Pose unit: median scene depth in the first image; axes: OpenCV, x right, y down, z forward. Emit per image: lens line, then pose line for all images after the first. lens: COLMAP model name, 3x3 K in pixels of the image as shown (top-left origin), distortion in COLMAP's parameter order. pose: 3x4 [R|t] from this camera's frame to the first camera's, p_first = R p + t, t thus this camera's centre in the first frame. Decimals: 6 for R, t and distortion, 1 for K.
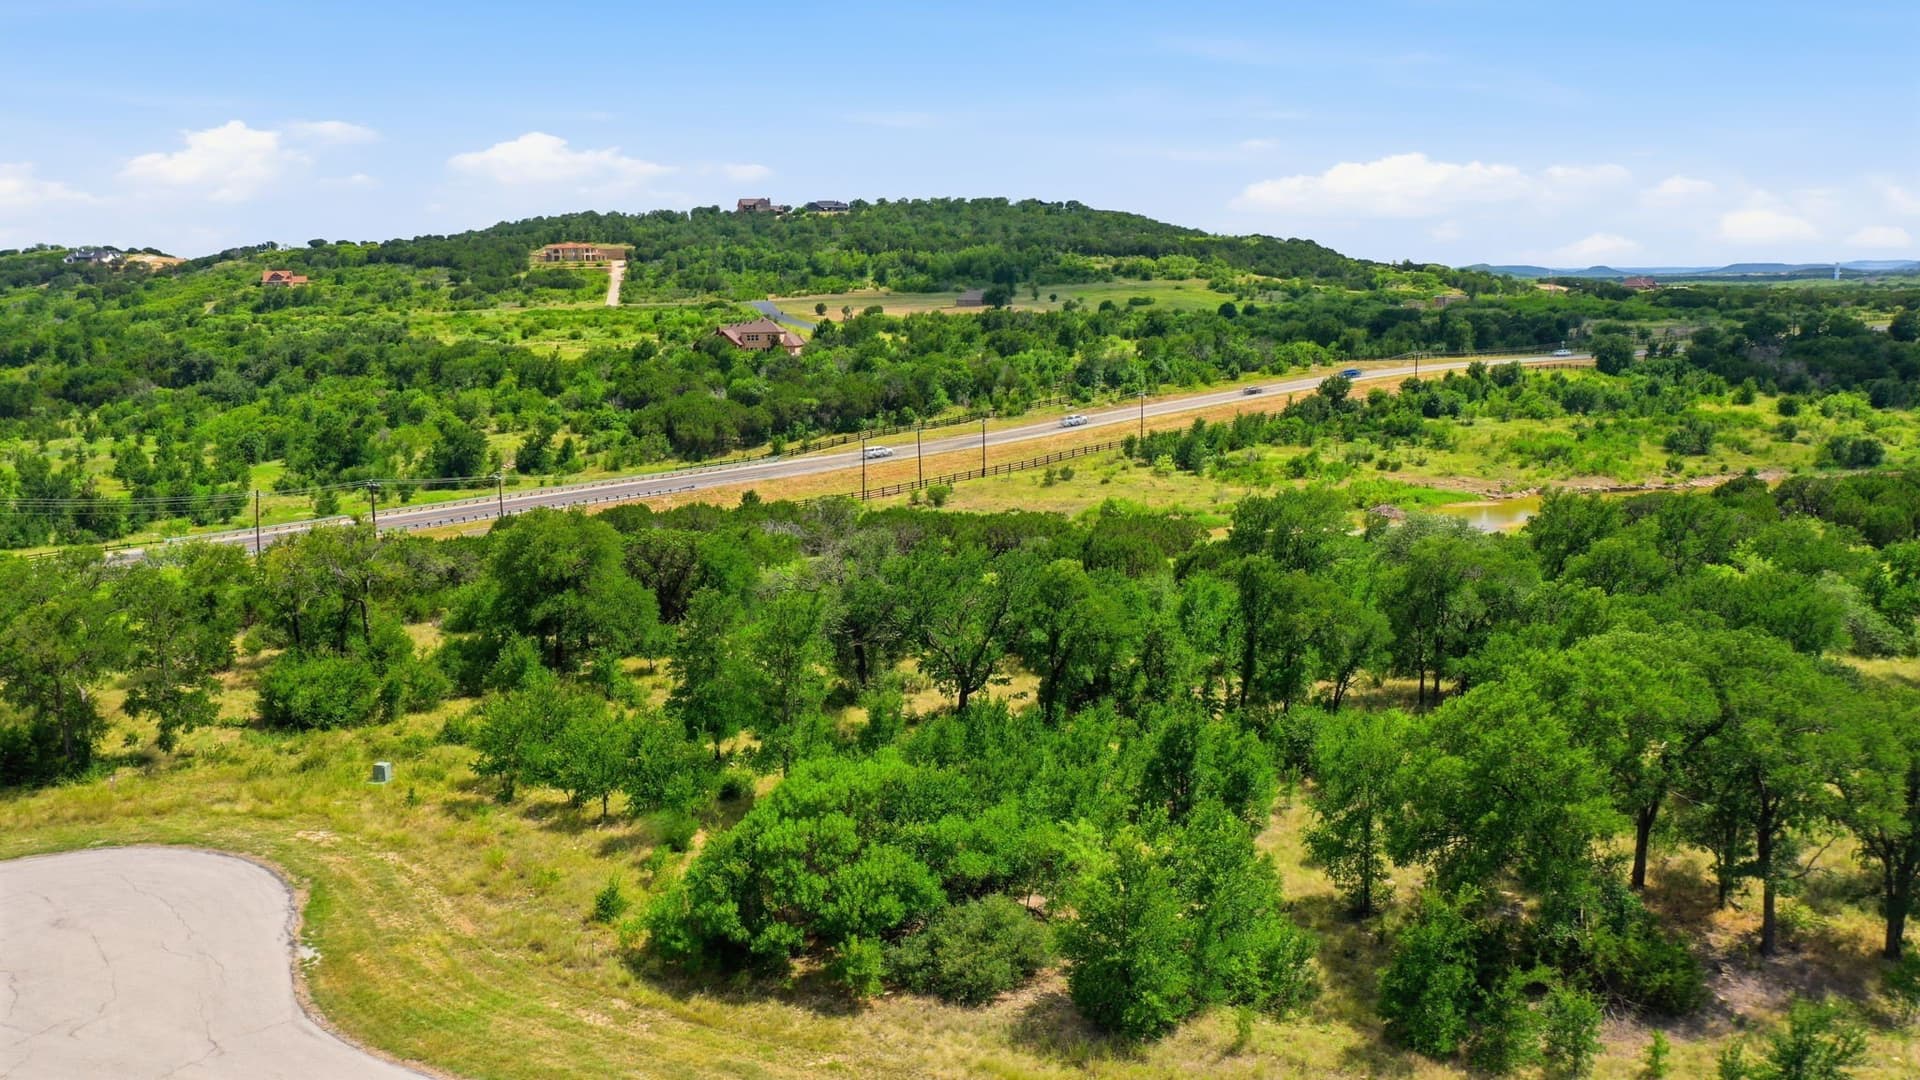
lens RADIAL K [[1498.0, 0, 960.0], [0, 1498.0, 540.0], [0, 0, 1]] dist [-0.013669, 0.006836]
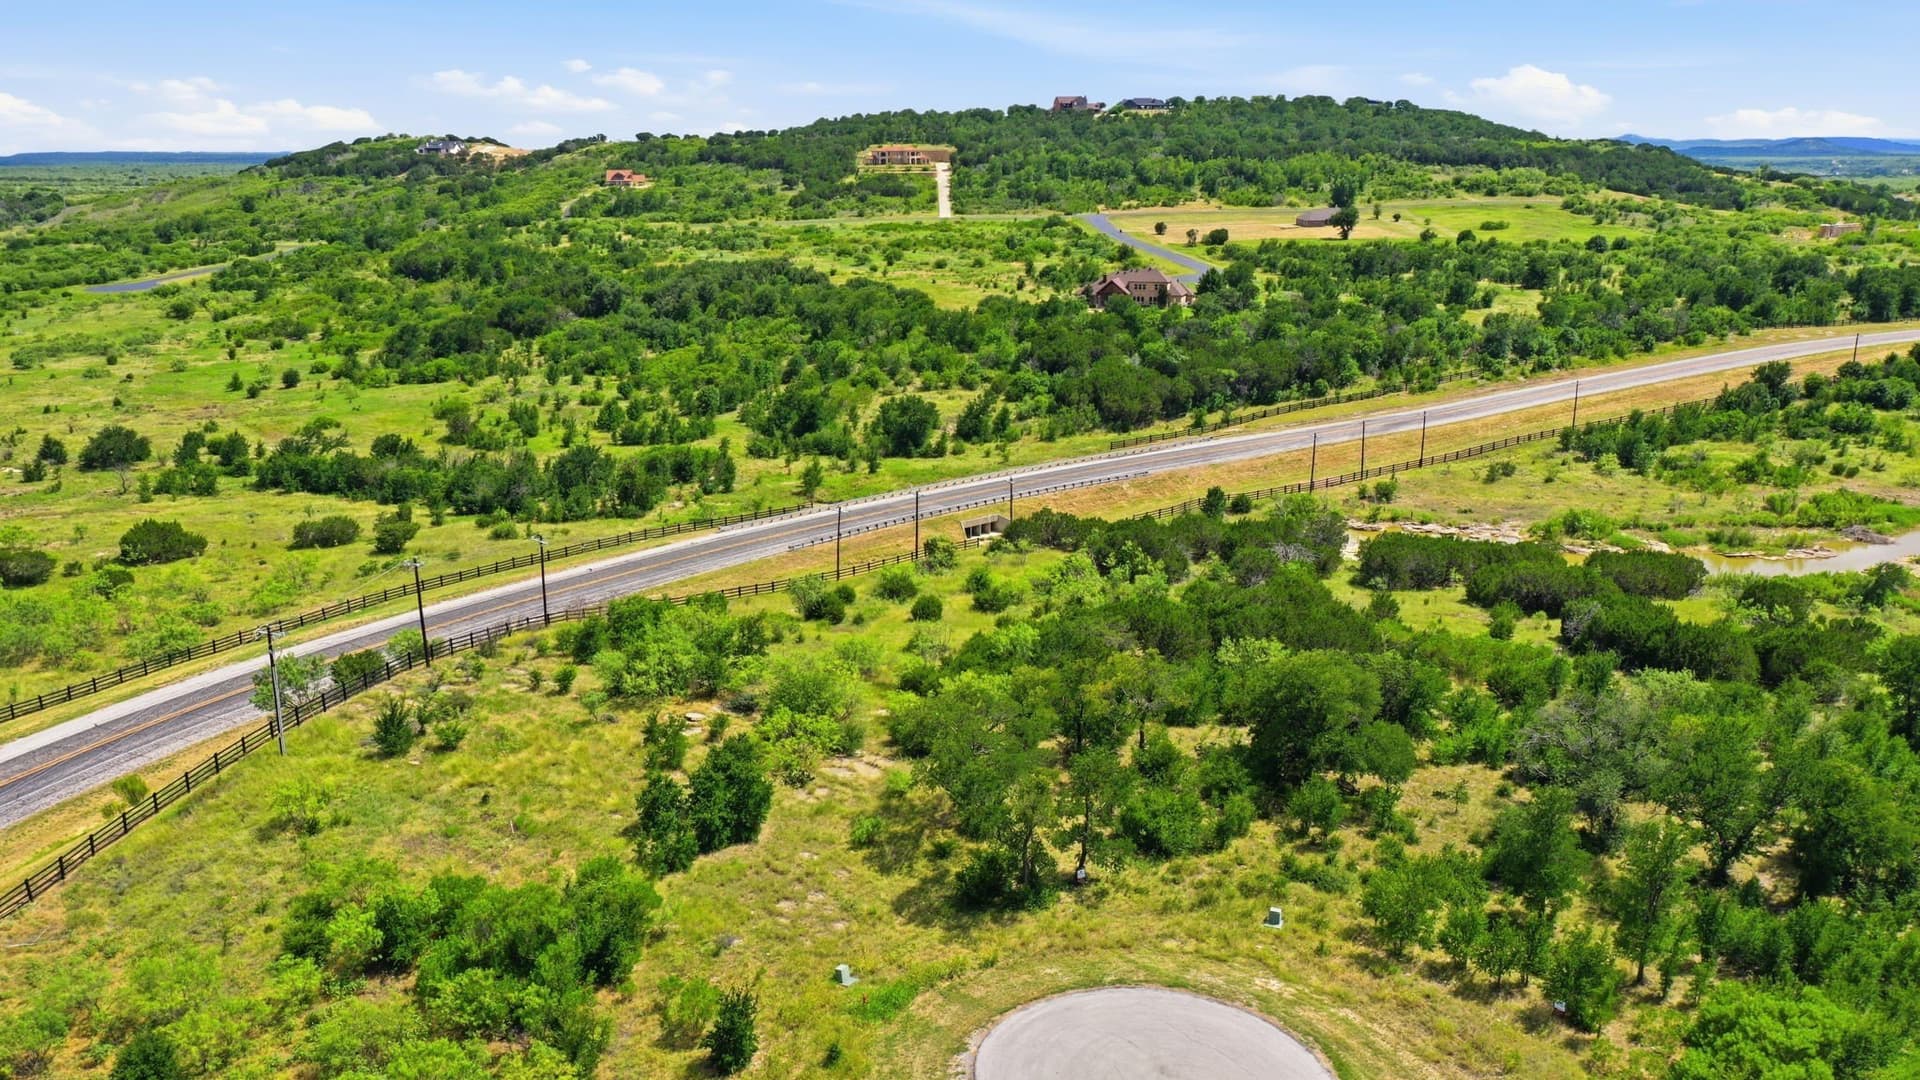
lens RADIAL K [[1534.8, 0, 958.0], [0, 1534.8, 506.5], [0, 0, 1]] dist [-0.007713, -0.003351]
pose [[0.986681, 0.047336, -0.155626, -0.055220], [-0.037401, 0.997108, 0.066164, -0.030670], [0.158308, -0.059462, 0.985598, -0.033008]]
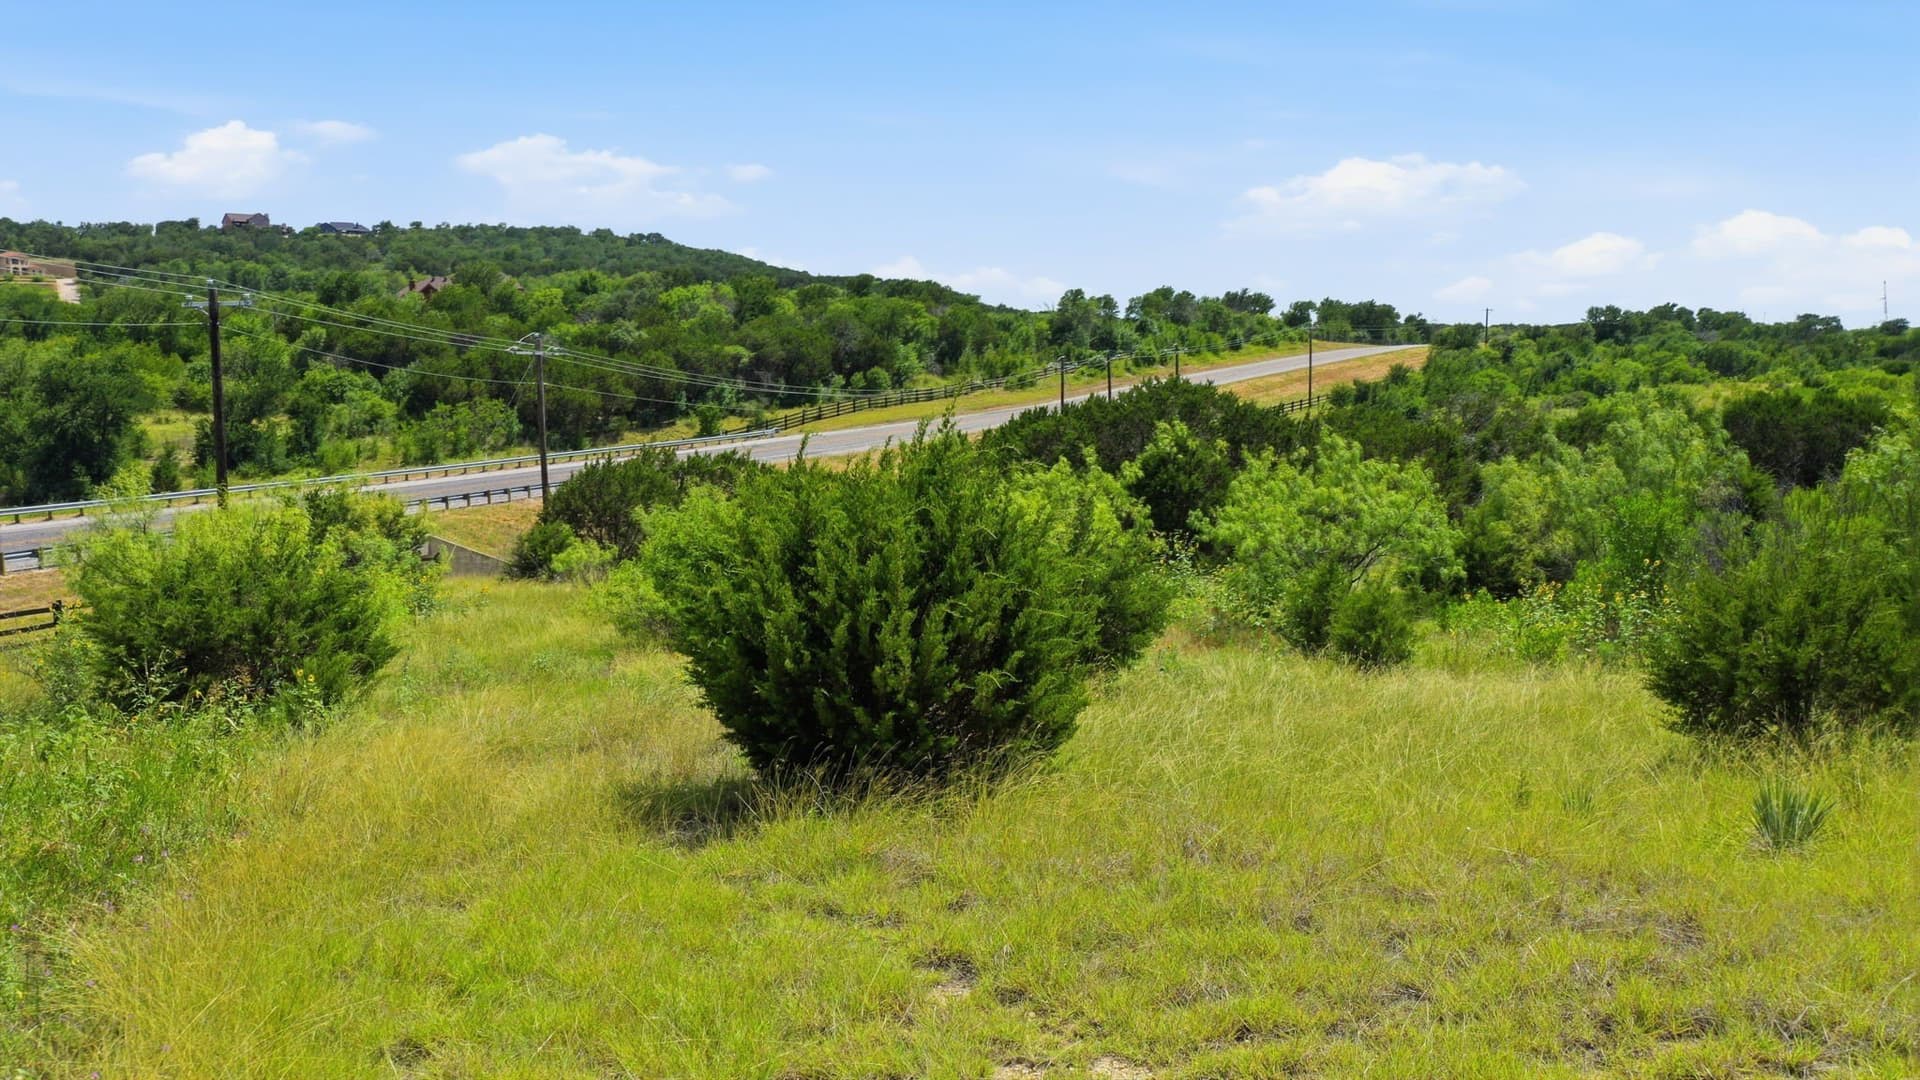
lens RADIAL K [[1498.0, 0, 960.0], [0, 1498.0, 540.0], [0, 0, 1]] dist [-0.013669, 0.006836]
pose [[0.930713, -0.037428, 0.363830, -0.109685], [0.061519, 0.996598, -0.054850, 0.006946], [-0.360539, 0.073432, 0.929849, 0.218583]]
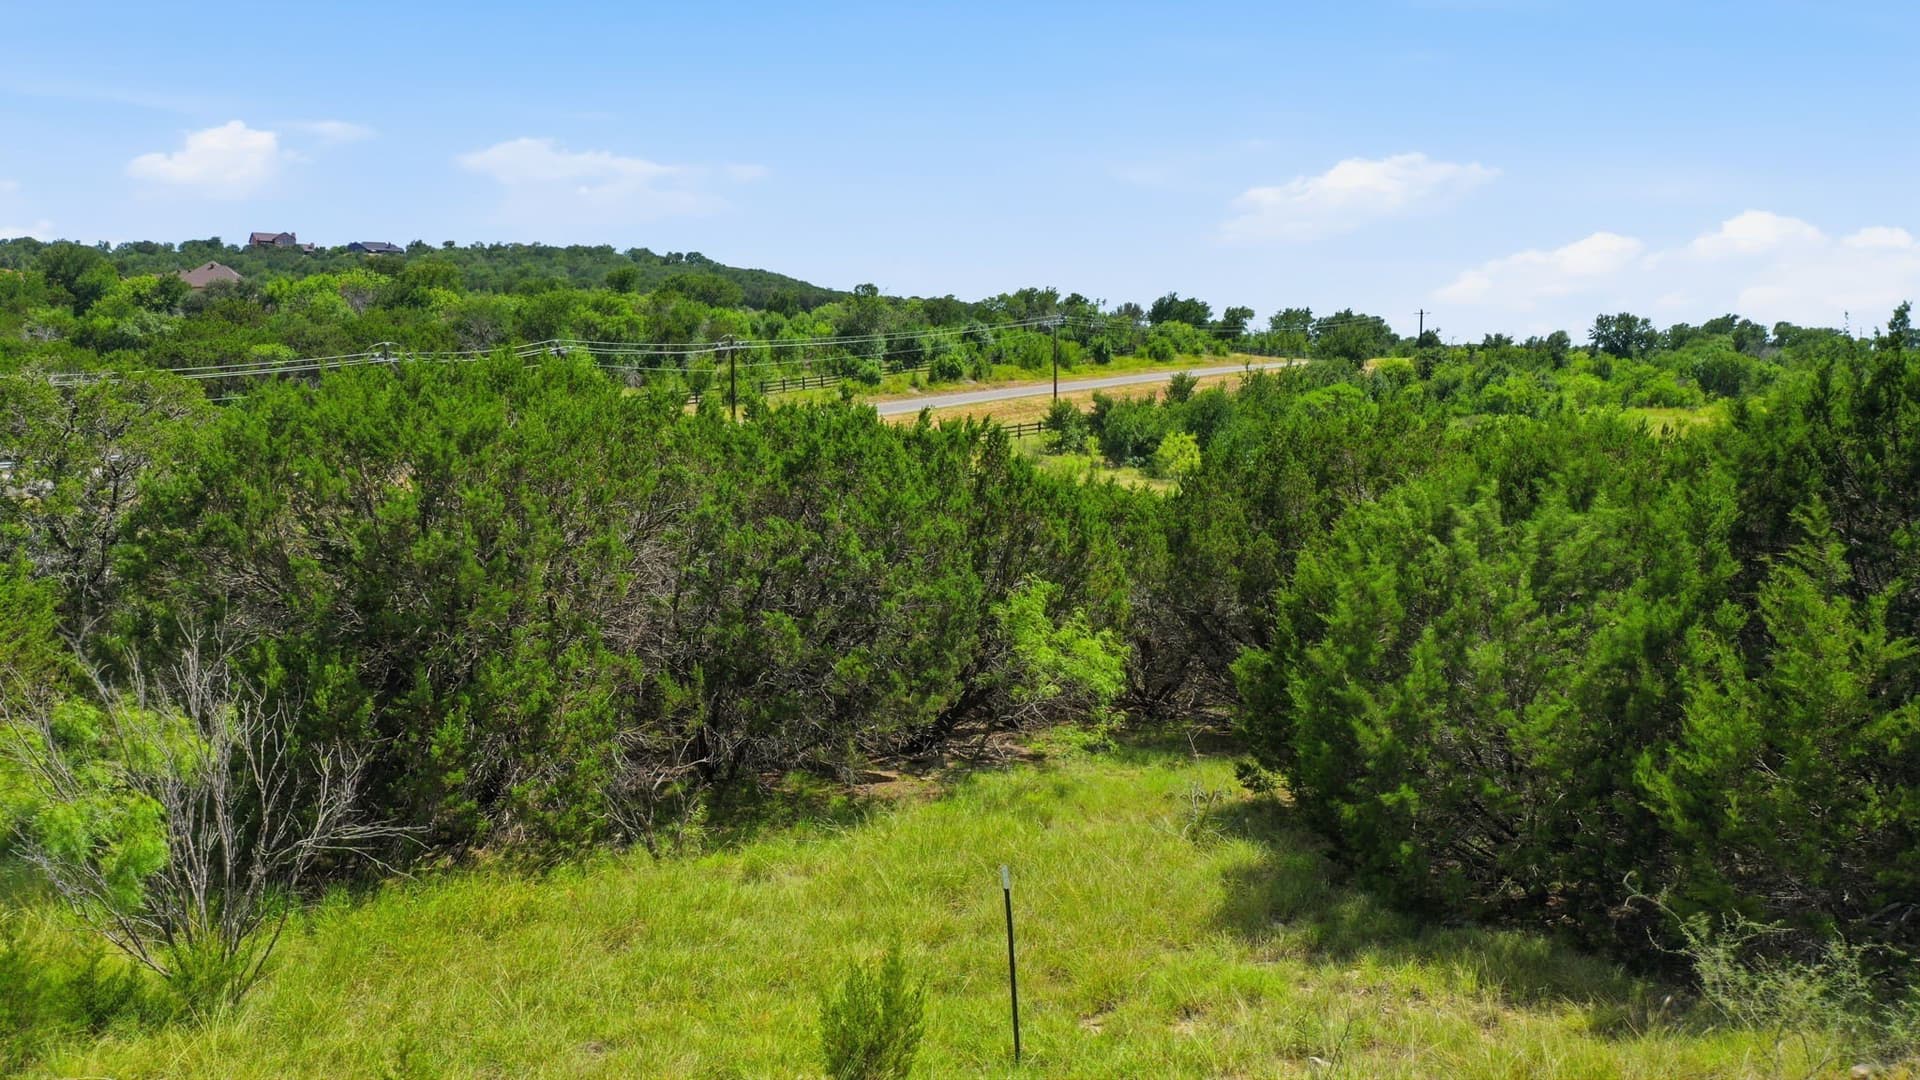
lens RADIAL K [[1490.9, 0, 960.0], [0, 1490.9, 540.0], [0, 0, 1]] dist [-0.013730, 0.003840]
pose [[0.961994, -0.016354, 0.272580, -0.013335], [0.039236, 0.996125, -0.078710, 0.000827], [-0.270237, 0.086413, 0.958908, 0.264053]]
